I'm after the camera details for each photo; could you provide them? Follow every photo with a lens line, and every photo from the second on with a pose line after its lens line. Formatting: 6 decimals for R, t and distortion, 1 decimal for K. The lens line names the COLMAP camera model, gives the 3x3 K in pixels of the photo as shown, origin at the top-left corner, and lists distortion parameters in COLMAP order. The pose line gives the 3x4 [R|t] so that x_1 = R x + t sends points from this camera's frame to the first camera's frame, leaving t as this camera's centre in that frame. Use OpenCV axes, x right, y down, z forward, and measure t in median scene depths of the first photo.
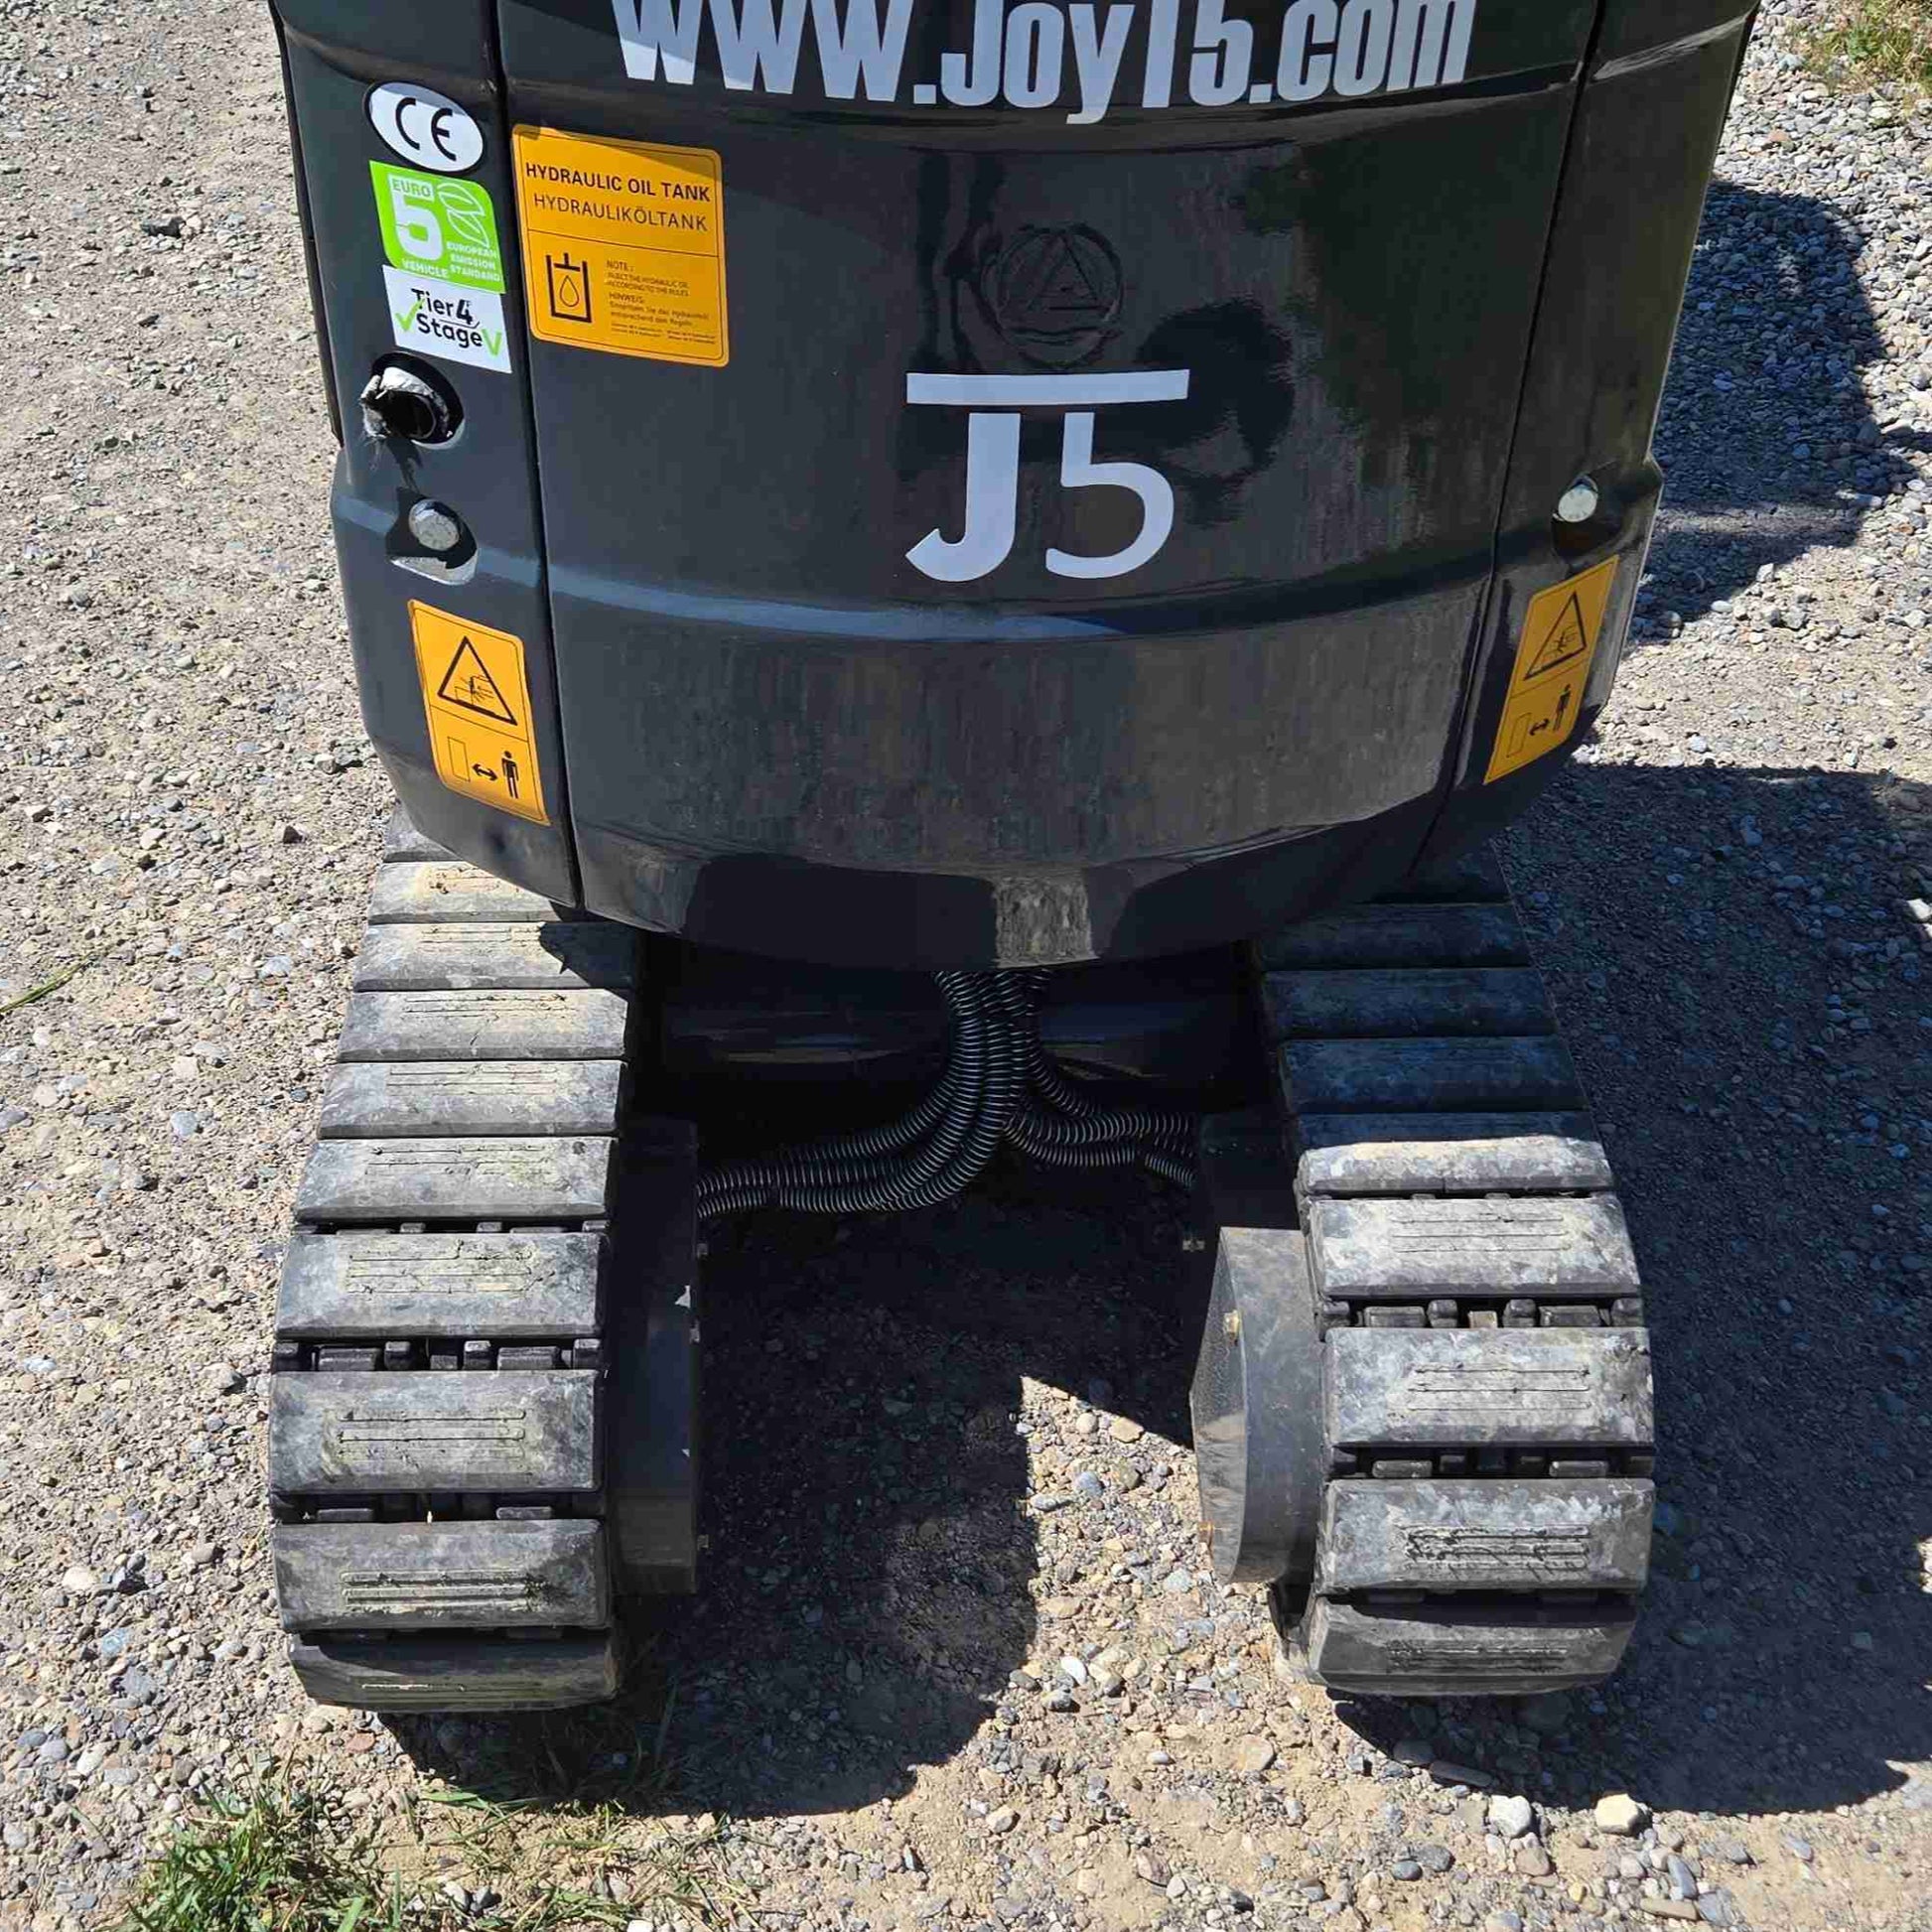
lens RADIAL K [[2638.0, 0, 966.0], [0, 2638.0, 966.0], [0, 0, 1]] dist [0.074692, -0.055658]
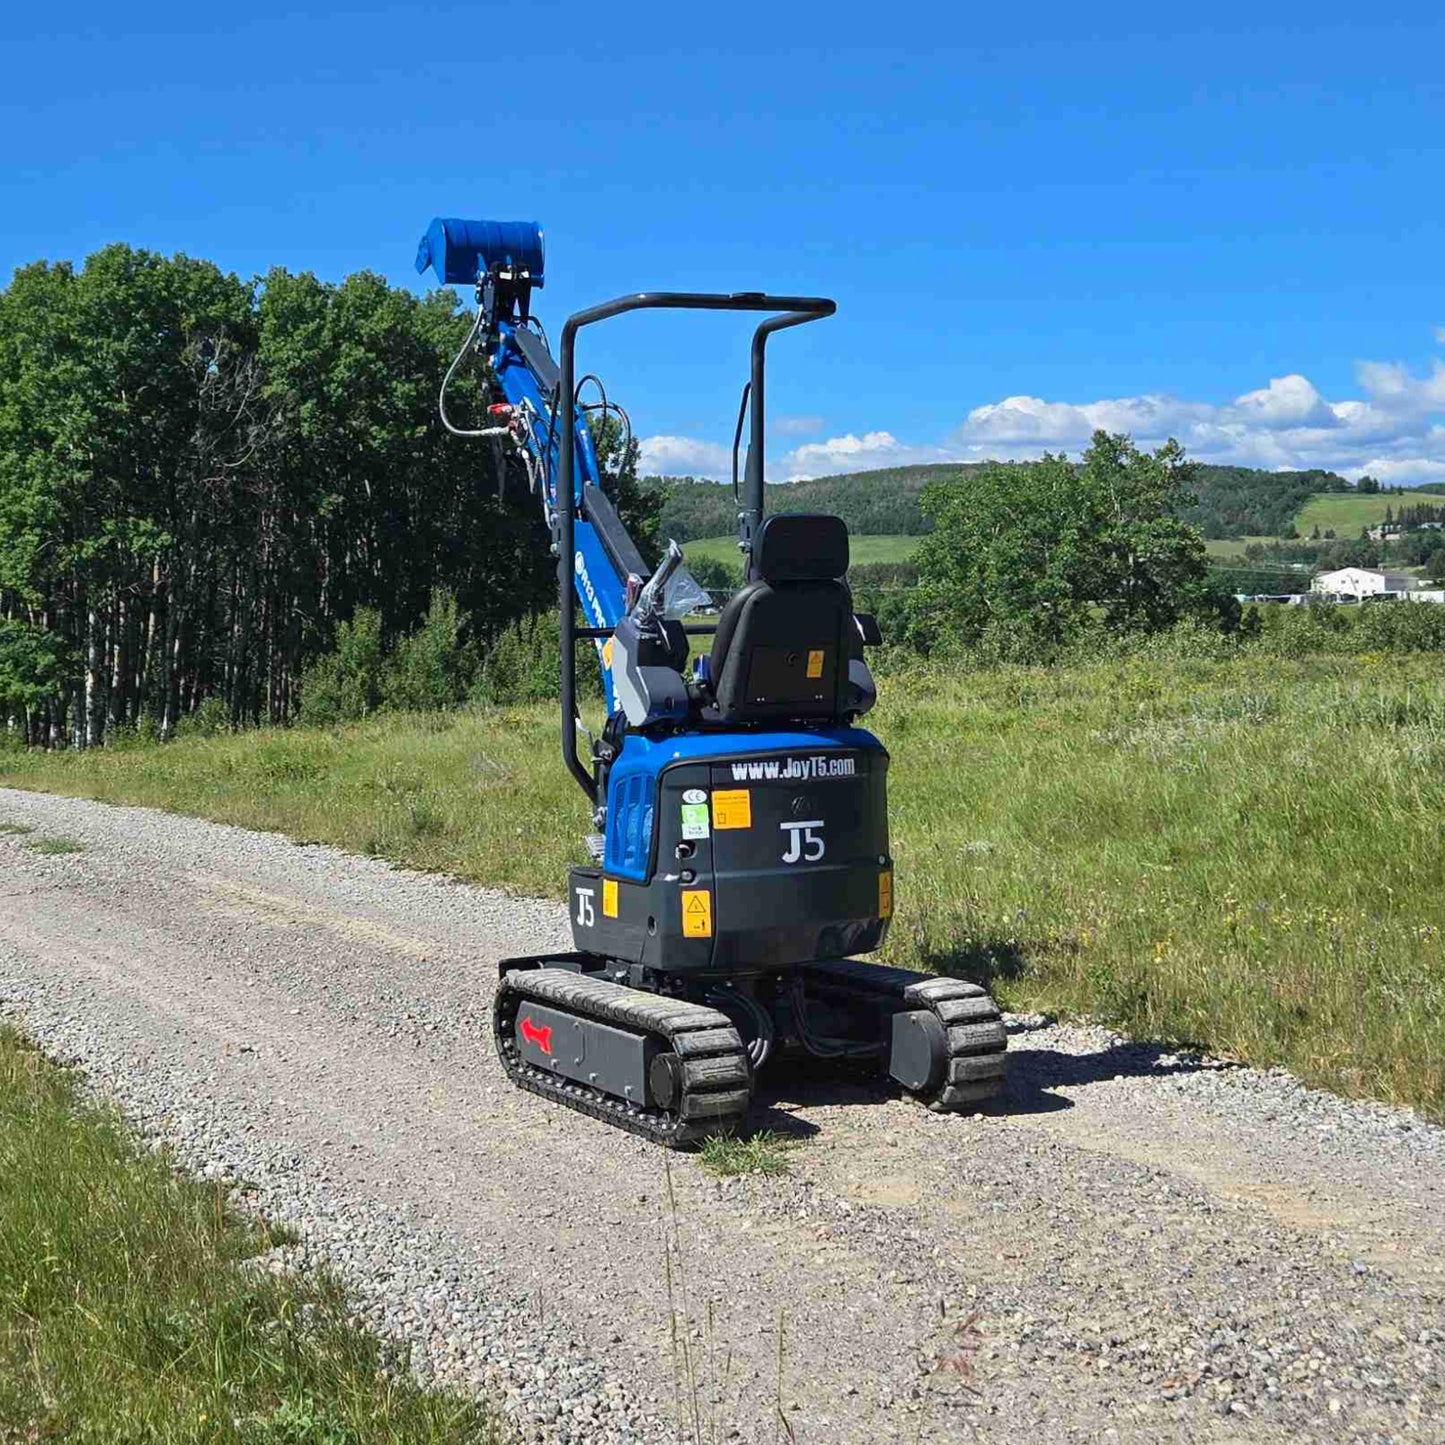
lens RADIAL K [[2406.5, 0, 722.5], [0, 2406.5, 722.5], [0, 0, 1]] dist [0.145029, -0.072143]
pose [[0.908825, -0.068221, 0.411562, -1.989748], [0.287036, 0.818158, -0.498224, 1.900919], [-0.302734, 0.570932, 0.763144, -2.720323]]
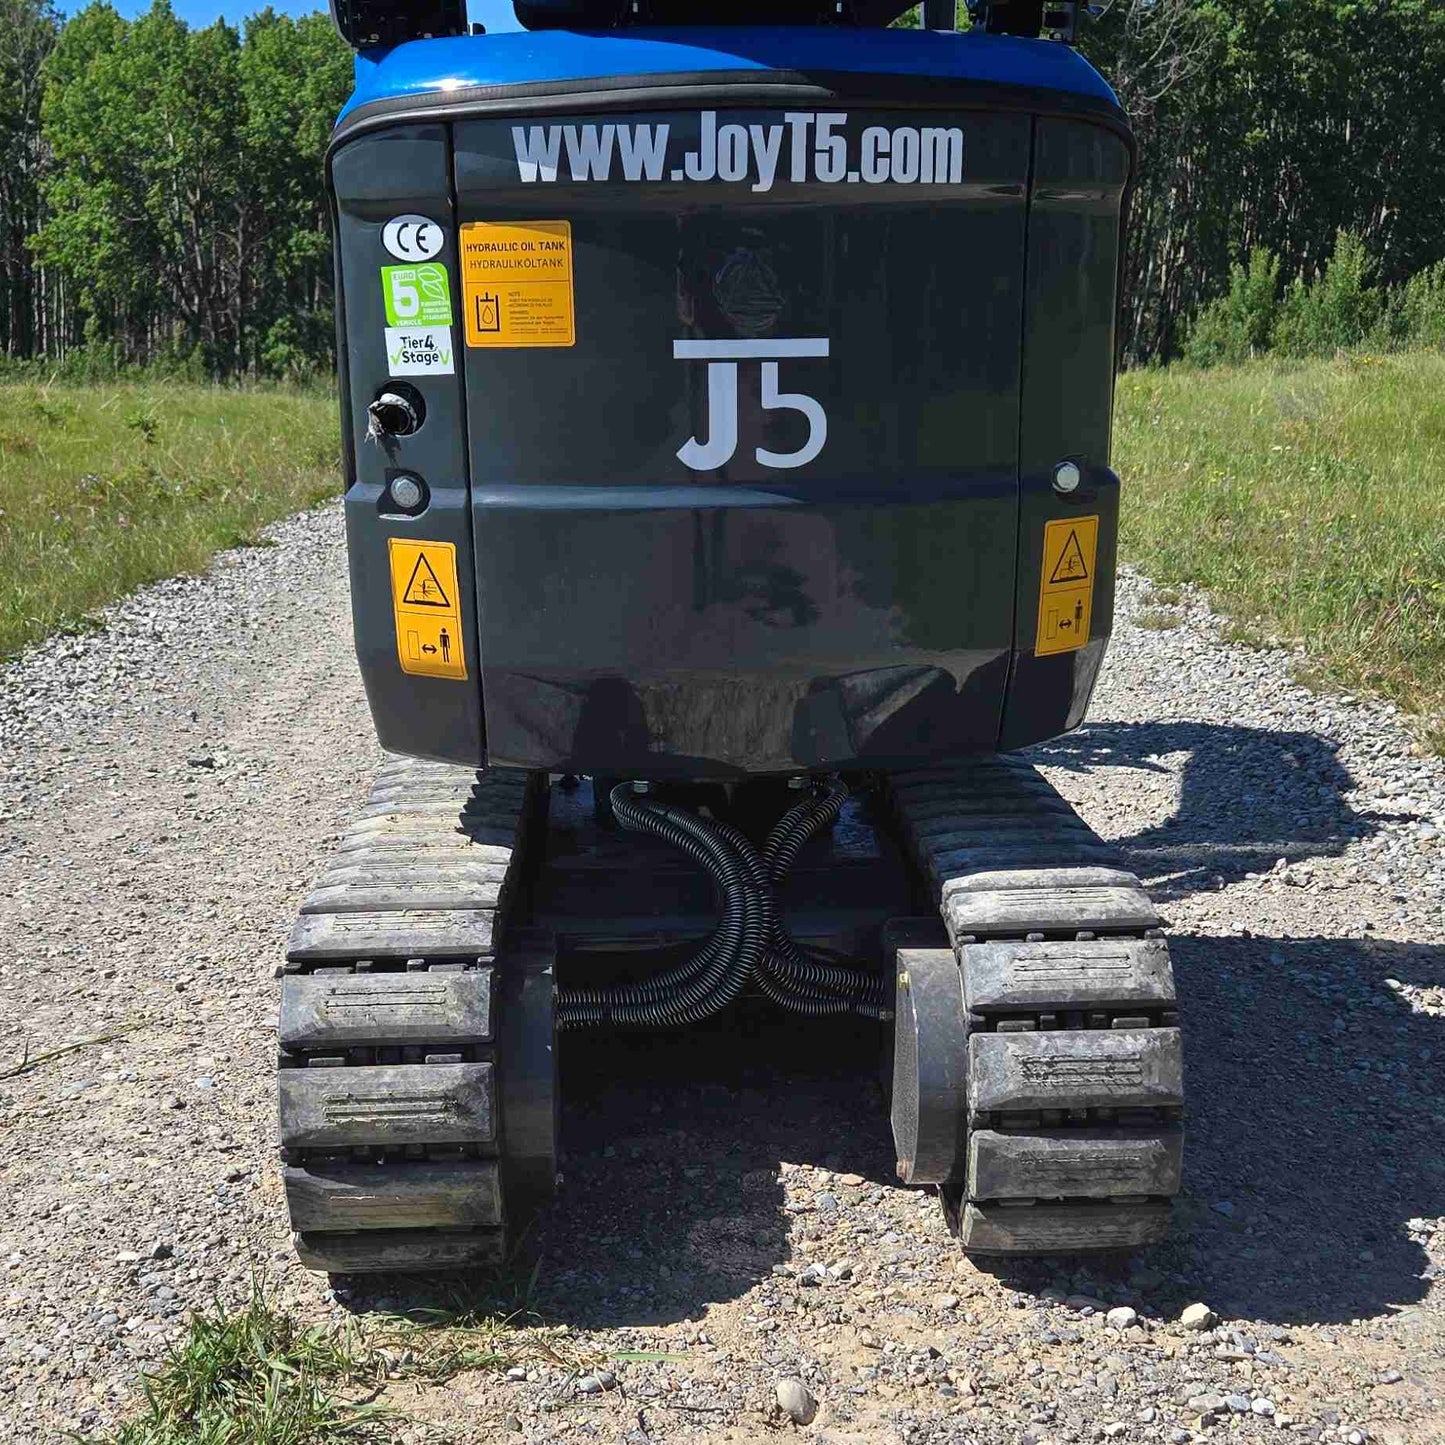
lens RADIAL K [[2062.3, 0, 769.0], [0, 2062.3, 782.9], [0, 0, 1]] dist [0.082275, -0.078083]
pose [[0.999230, -0.038216, 0.008874, 0.016416], [0.038579, 0.915956, -0.399421, 0.532547], [0.007137, 0.399456, 0.916725, -0.154814]]
